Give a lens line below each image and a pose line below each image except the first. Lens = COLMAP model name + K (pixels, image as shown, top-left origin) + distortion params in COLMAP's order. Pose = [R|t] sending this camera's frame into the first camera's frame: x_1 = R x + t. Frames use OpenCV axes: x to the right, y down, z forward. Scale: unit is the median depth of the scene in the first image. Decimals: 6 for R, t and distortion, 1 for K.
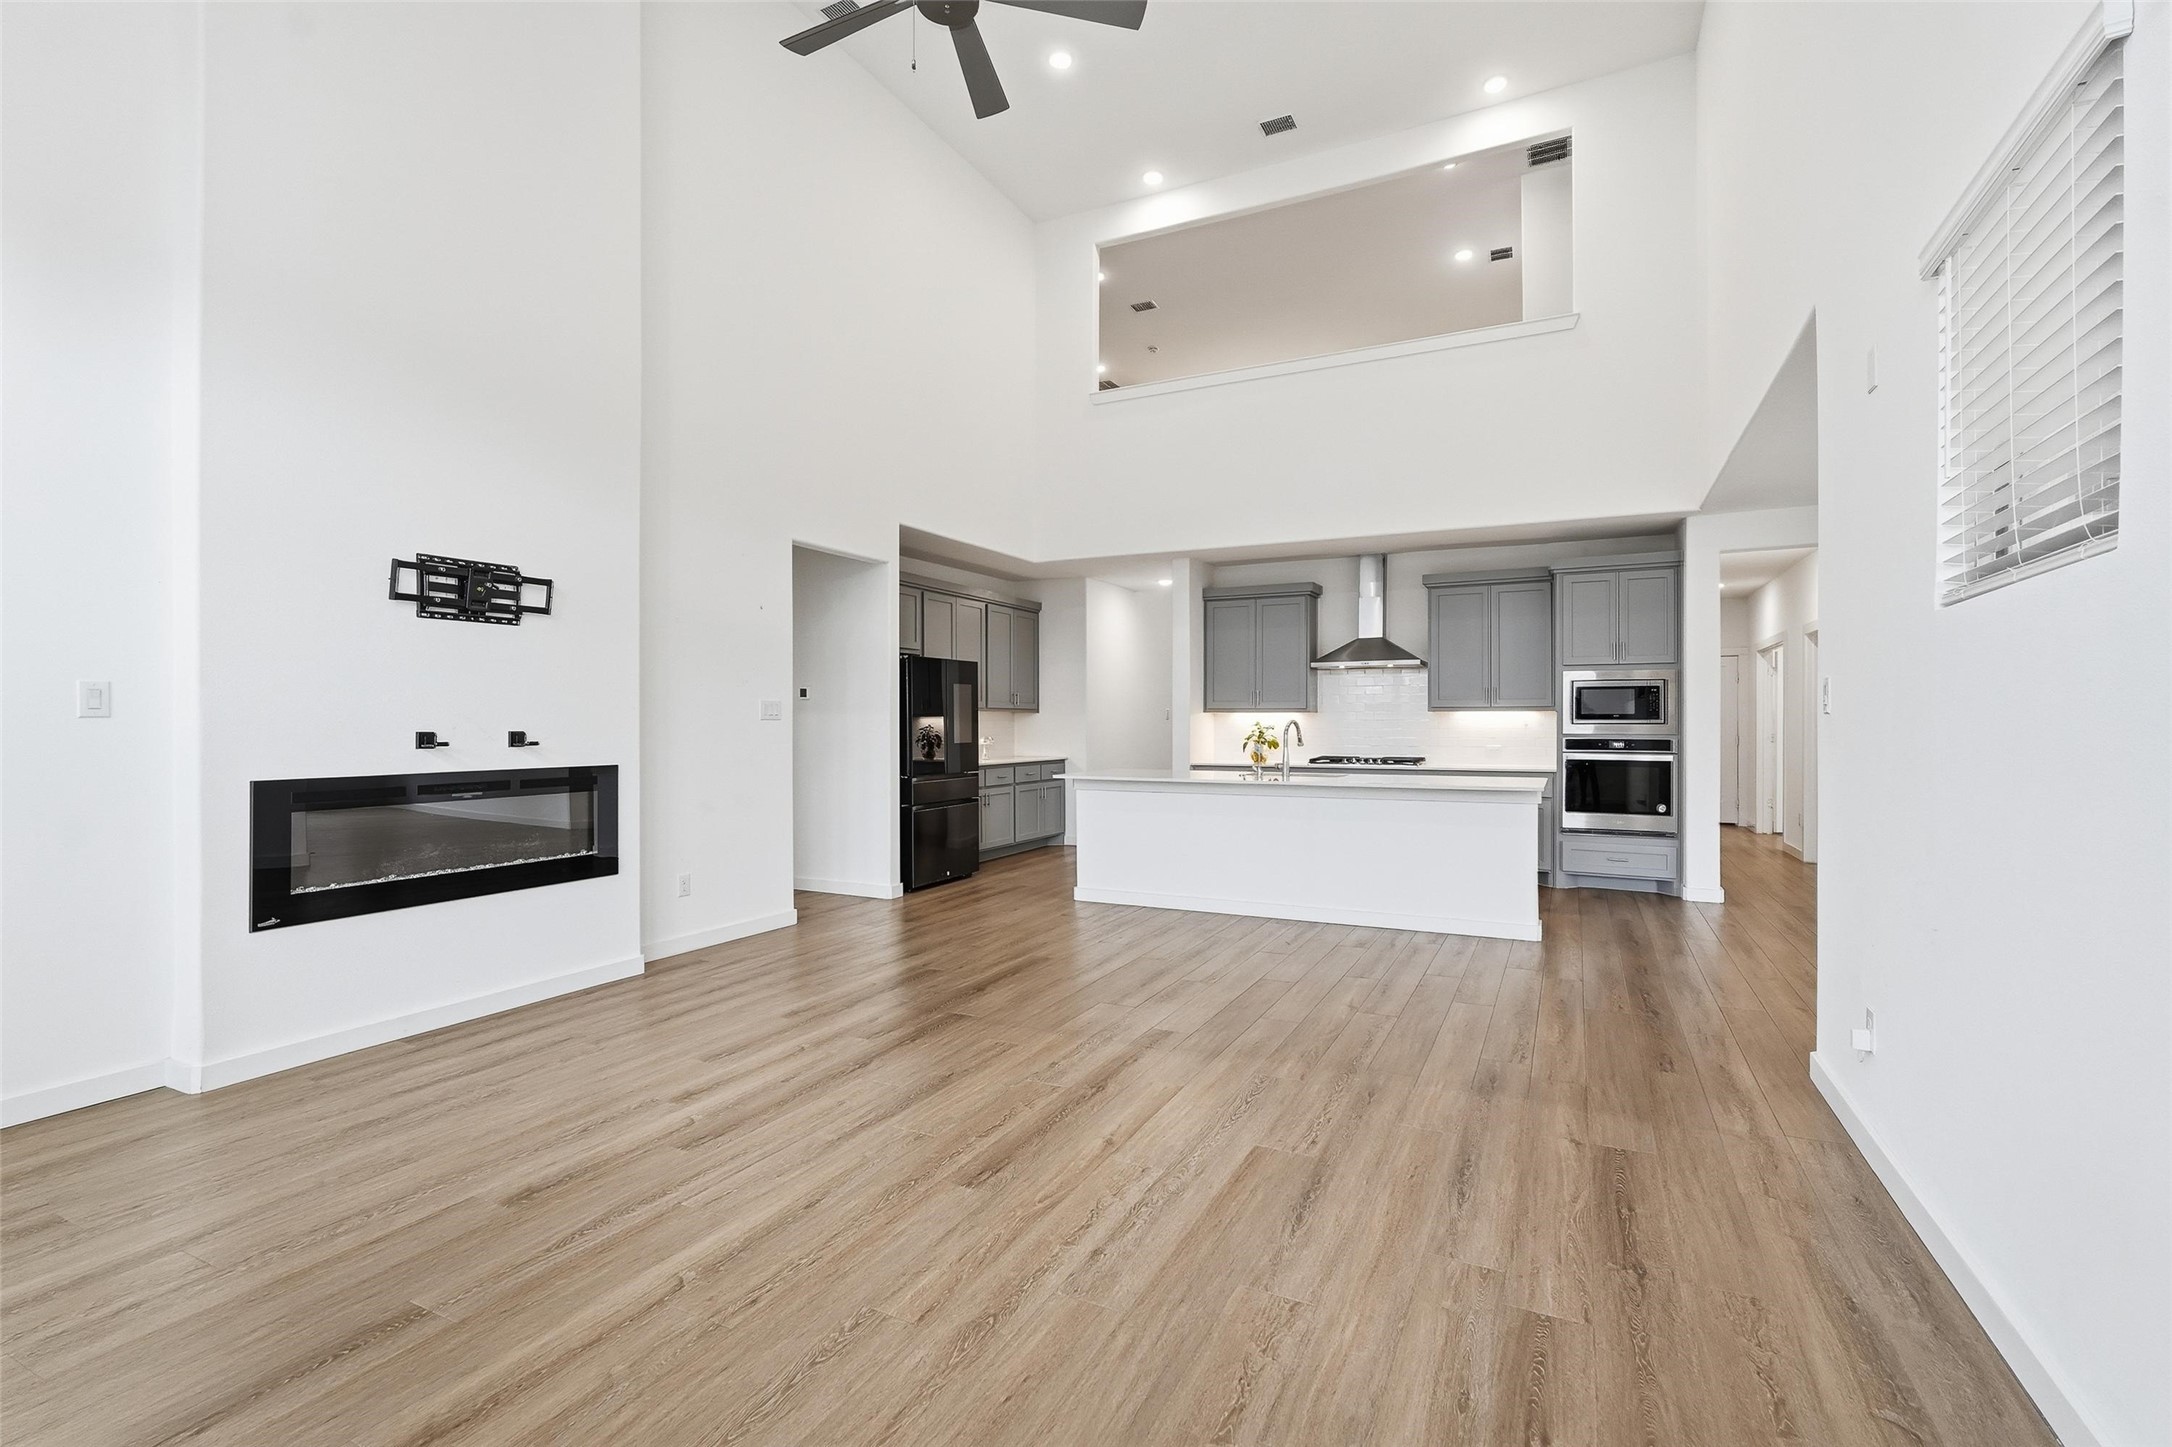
lens RADIAL K [[968.3, 0, 1080.2], [0, 968.3, 722.7], [0, 0, 1]] dist [-0.019210, 0.010195]
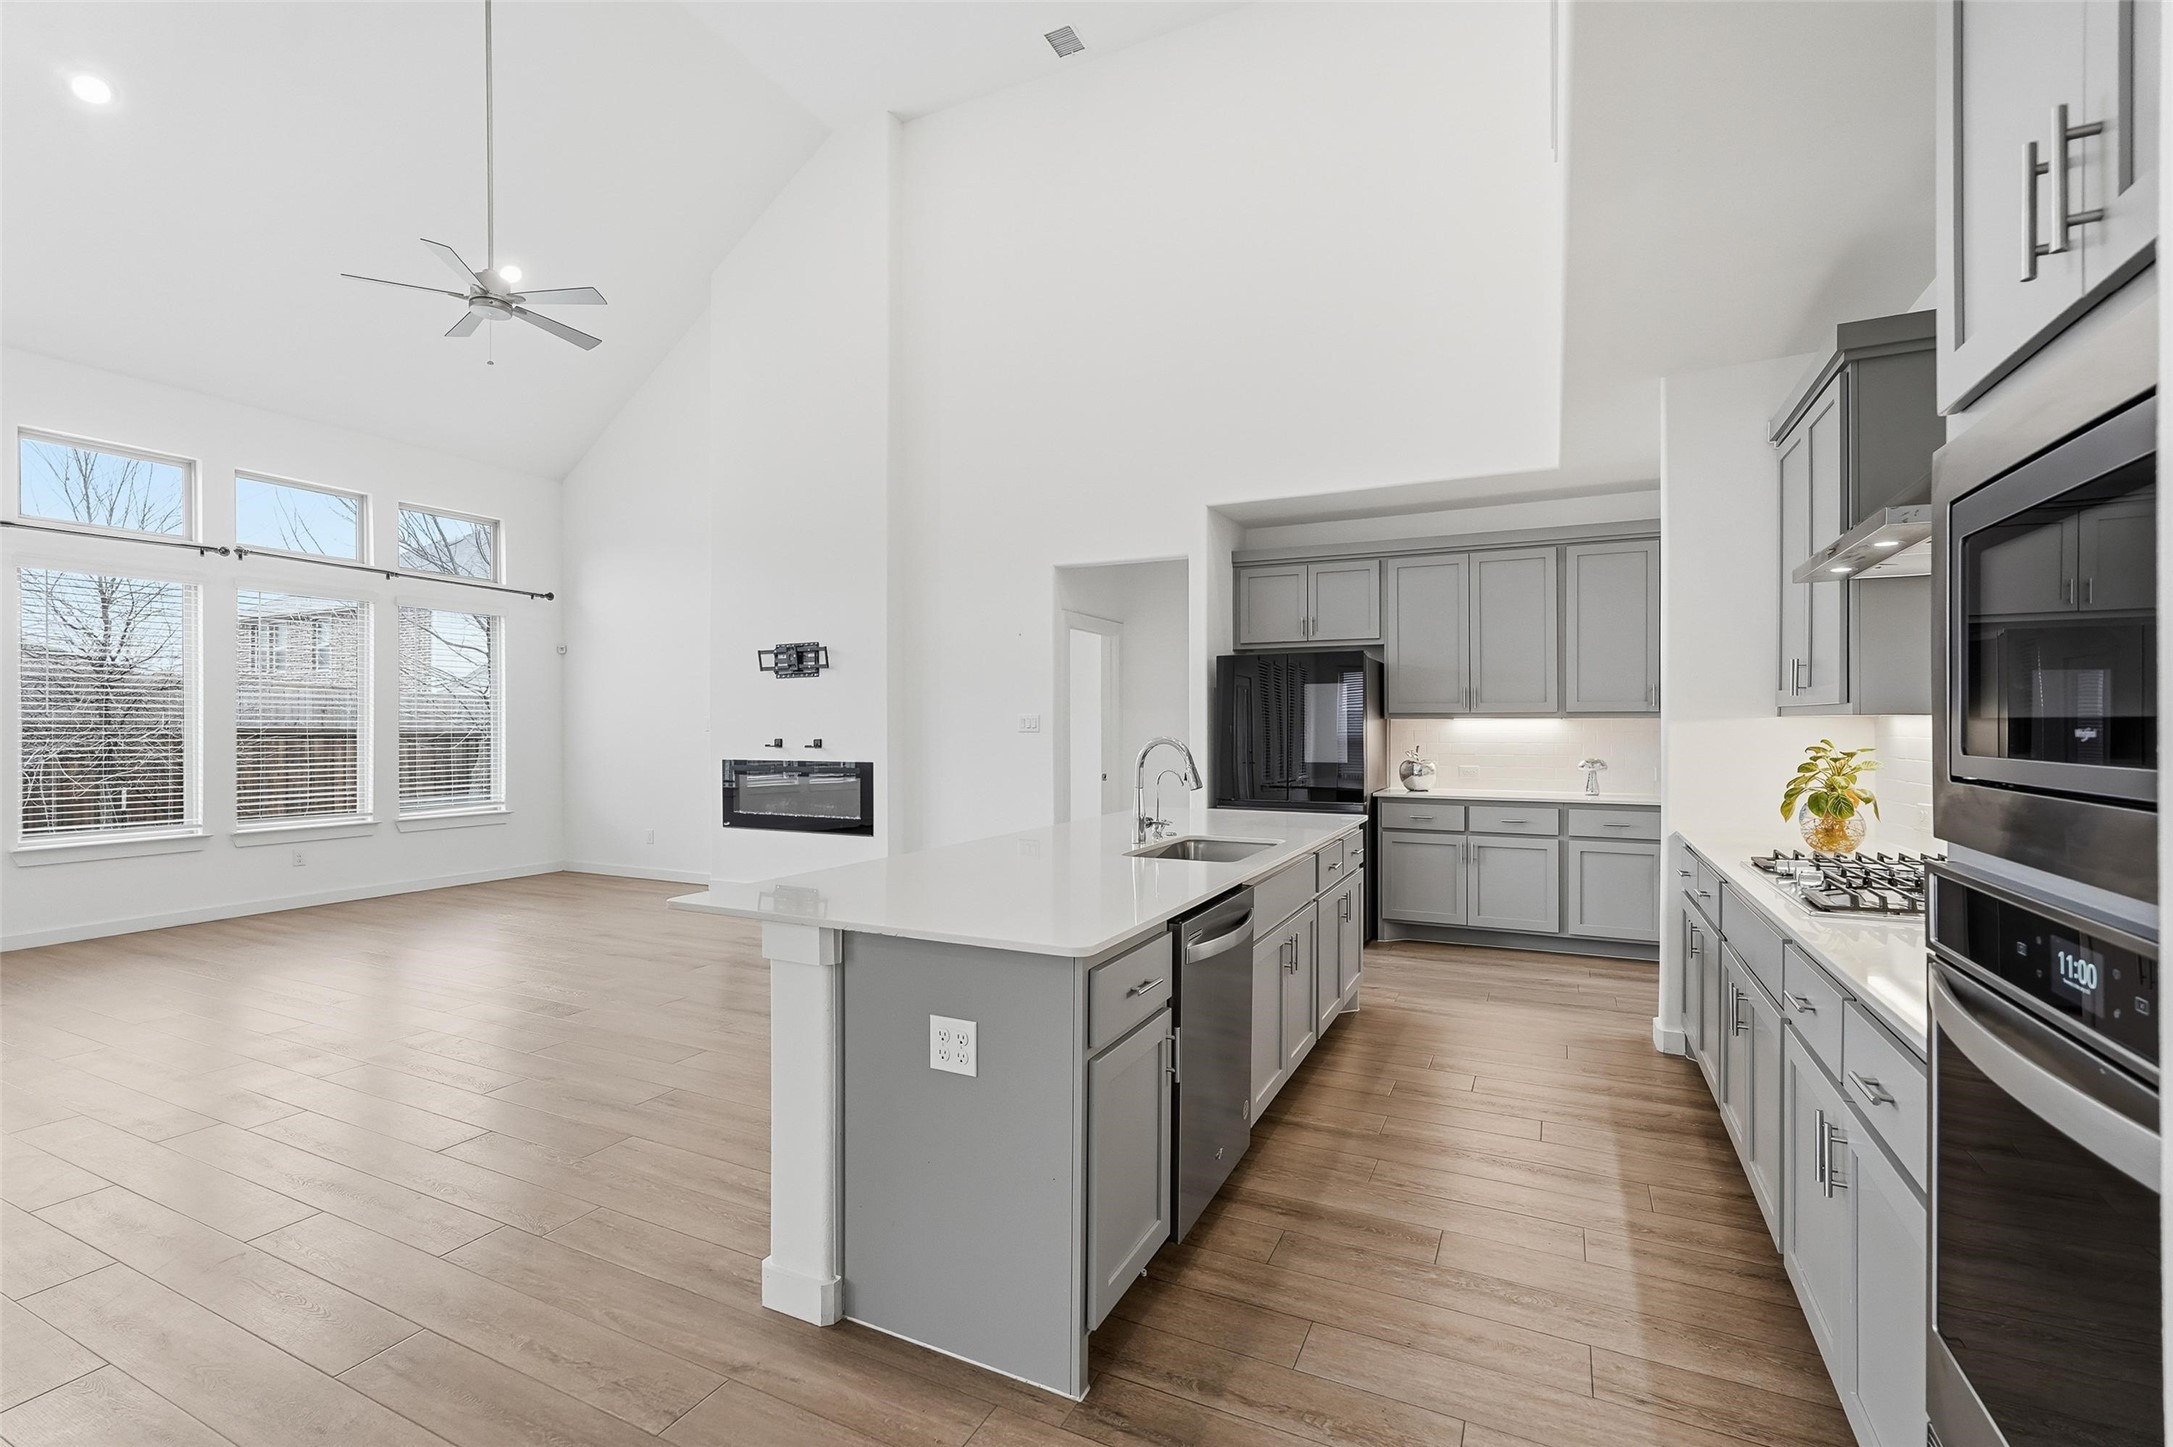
lens RADIAL K [[968.7, 0, 1080.7], [0, 968.7, 722.7], [0, 0, 1]] dist [-0.019210, 0.010195]
pose [[0.007225, -0.006745, -0.999951, 1.023597], [-0.001073, 0.999977, -0.006753, -0.008111], [0.999973, 0.001122, 0.007218, 1.326046]]
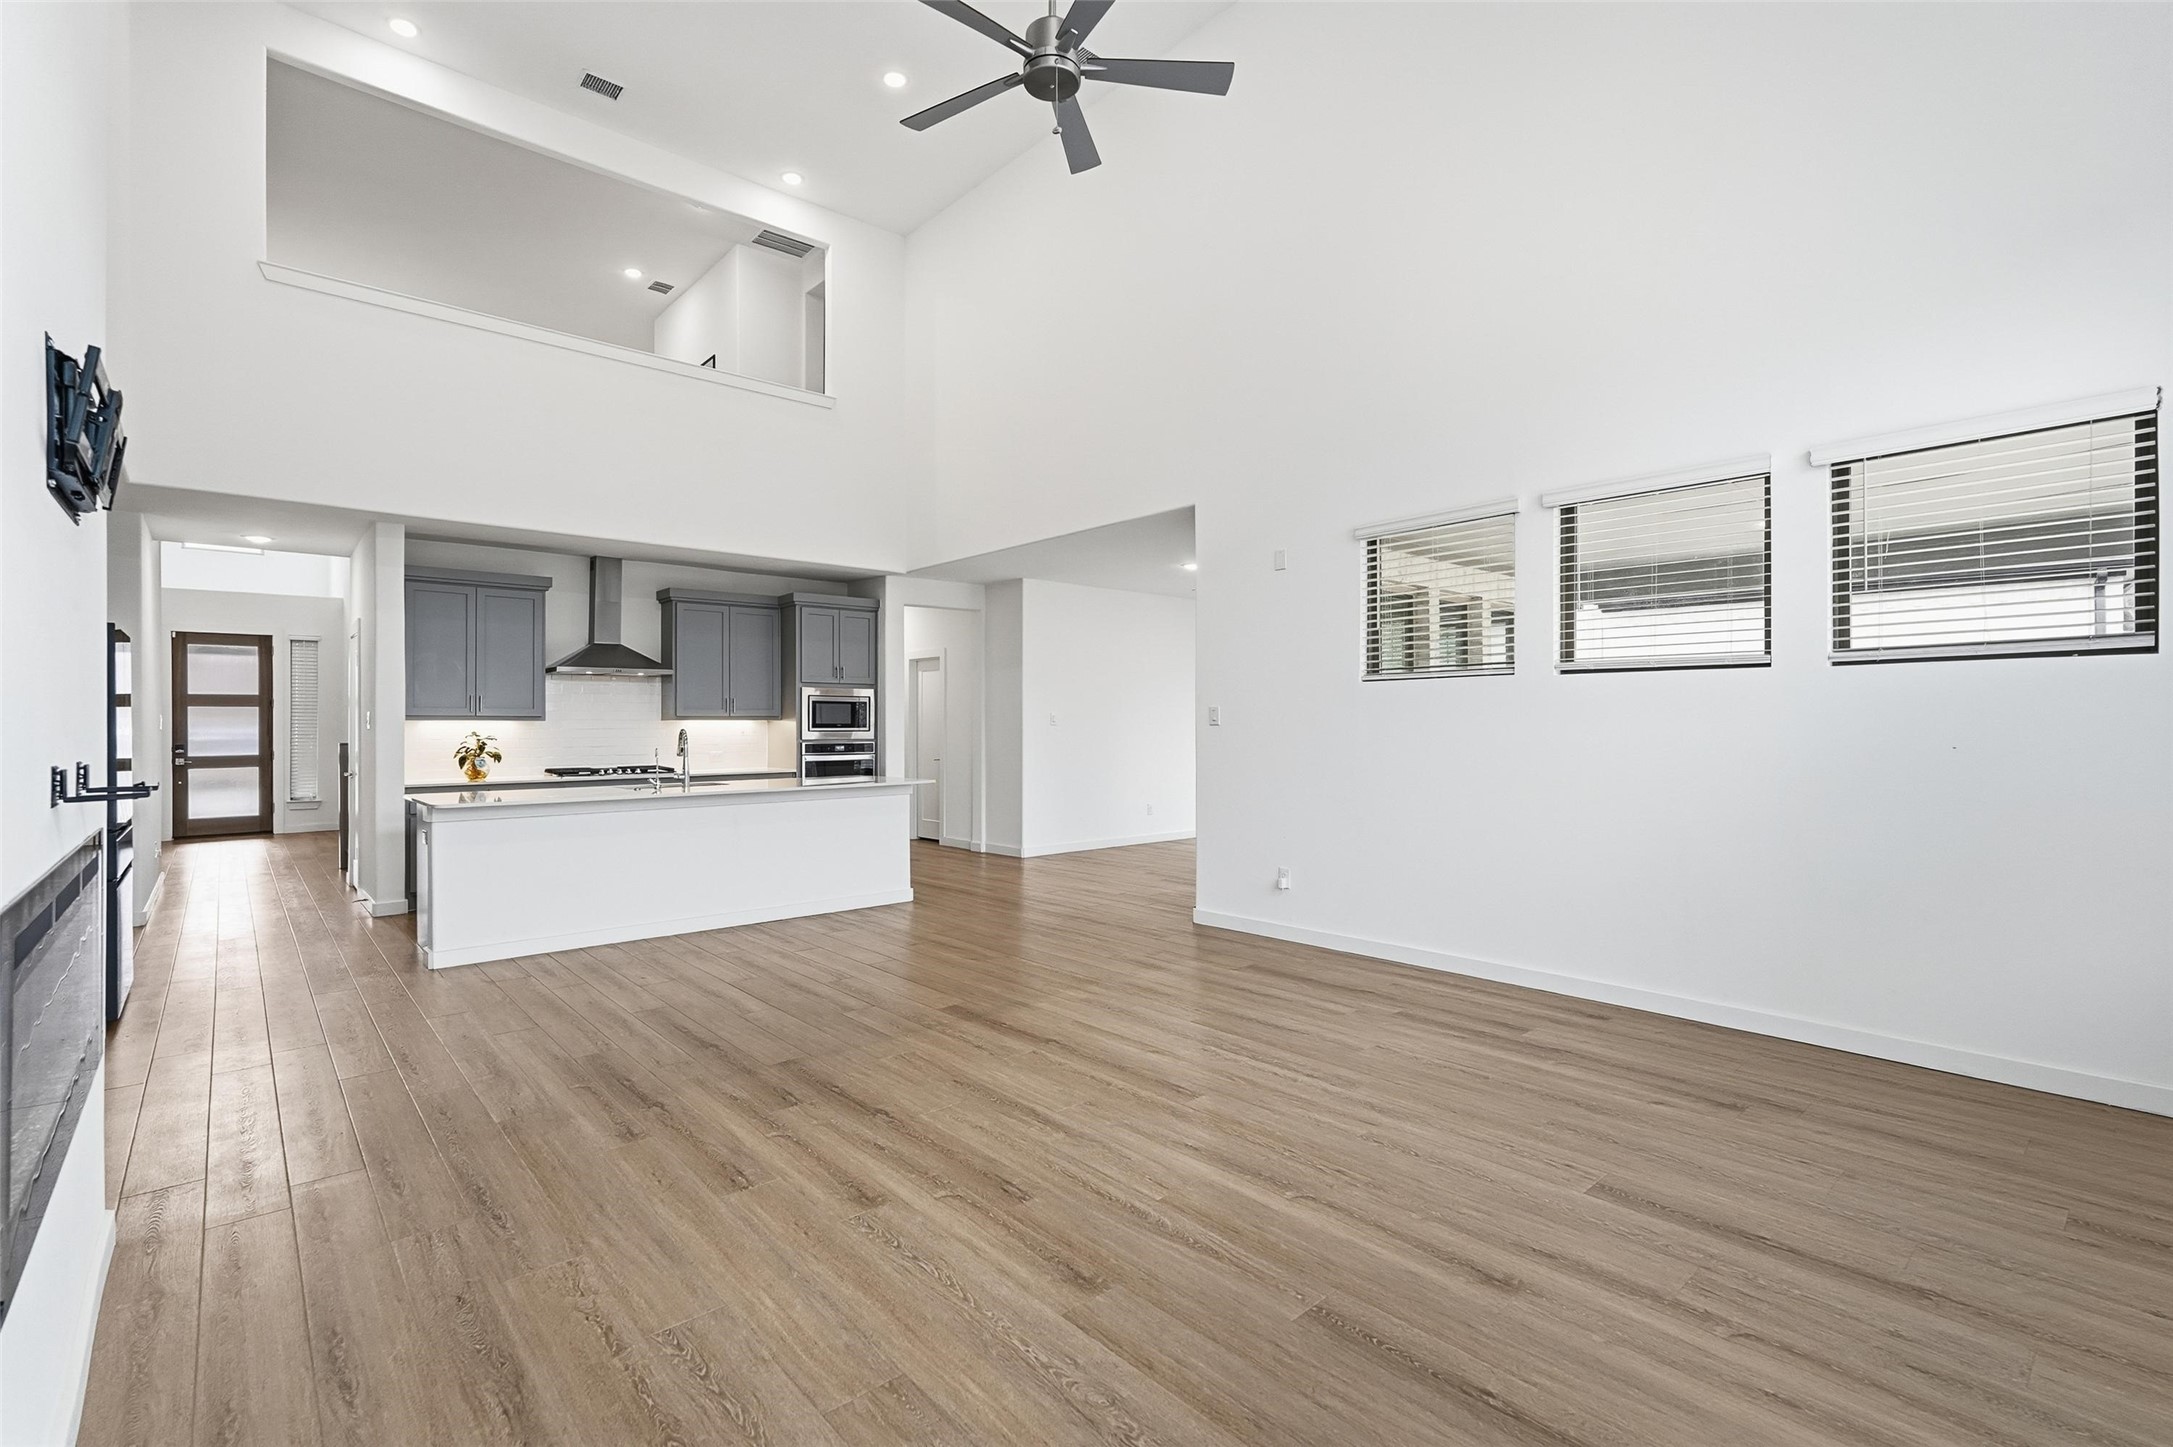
lens RADIAL K [[968.7, 0, 1080.7], [0, 968.7, 722.7], [0, 0, 1]] dist [-0.019210, 0.010195]
pose [[0.379478, 0.002190, 0.925198, -0.736910], [0.005371, 0.999975, -0.004570, -0.004032], [-0.925185, 0.006703, 0.379457, 0.356132]]
